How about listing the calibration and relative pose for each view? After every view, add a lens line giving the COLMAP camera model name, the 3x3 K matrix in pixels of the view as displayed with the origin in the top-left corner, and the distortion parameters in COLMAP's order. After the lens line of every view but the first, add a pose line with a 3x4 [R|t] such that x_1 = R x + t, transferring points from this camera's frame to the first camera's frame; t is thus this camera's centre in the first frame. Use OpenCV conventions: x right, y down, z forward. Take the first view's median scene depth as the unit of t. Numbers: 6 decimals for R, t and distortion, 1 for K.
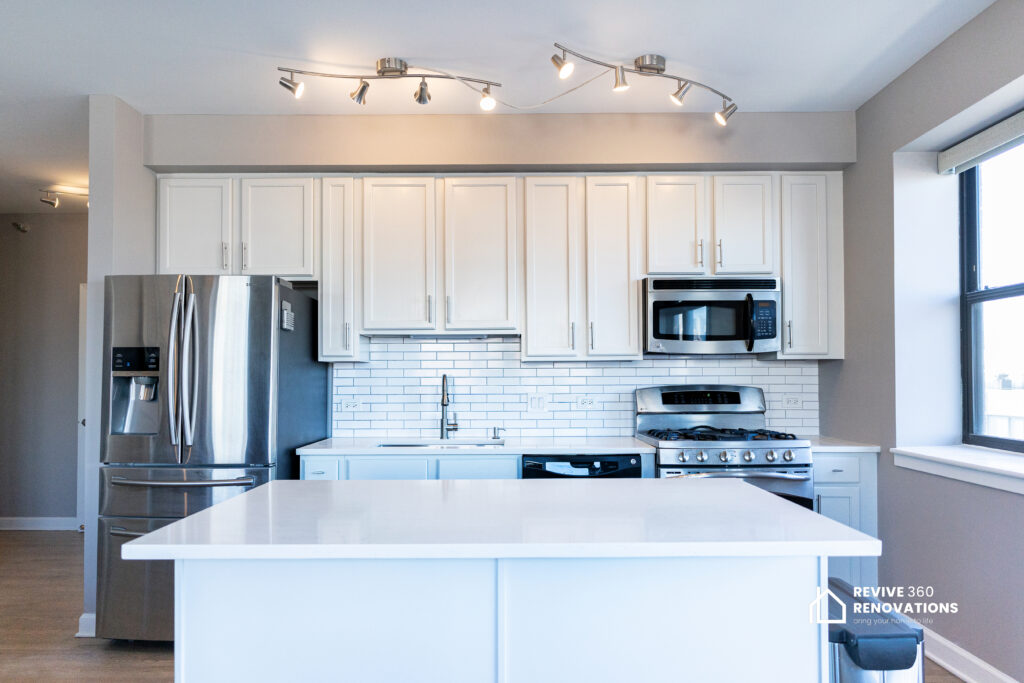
lens RADIAL K [[612.2, 0, 510.3], [0, 612.2, 372.2], [0, 0, 1]] dist [0.001901, 0.000208]
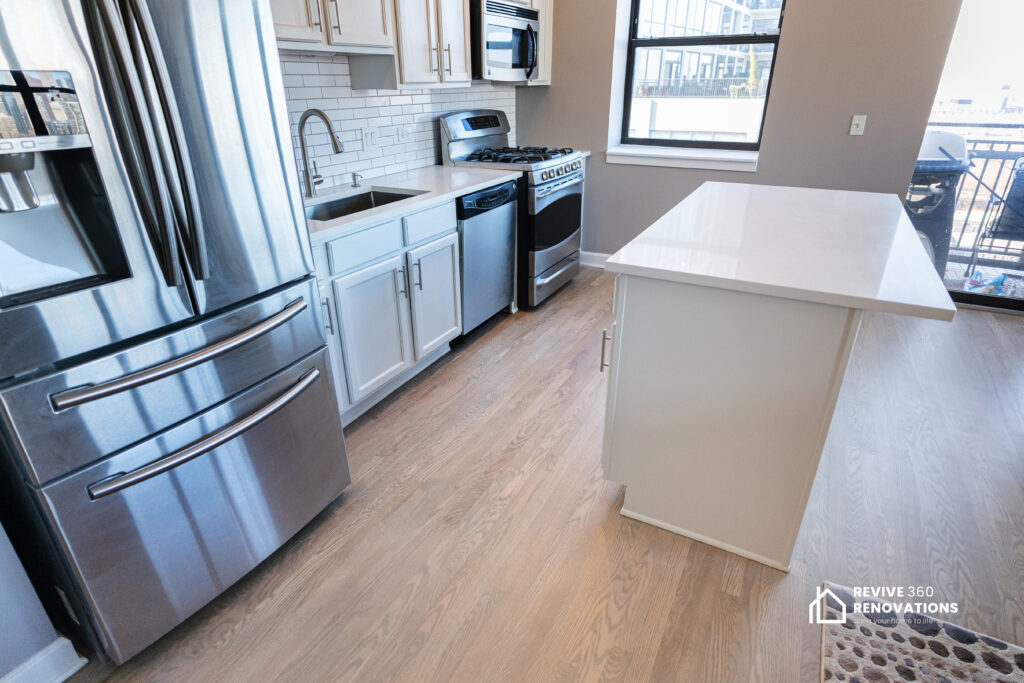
lens RADIAL K [[553.6, 0, 512.0], [0, 553.6, 341.5], [0, 0, 1]] dist [0.001164, -0.000073]
pose [[0.470373, -0.373850, 0.799366, -0.671803], [-0.004784, 0.904736, 0.425945, -0.029717], [-0.882455, -0.204177, 0.423775, 0.458108]]
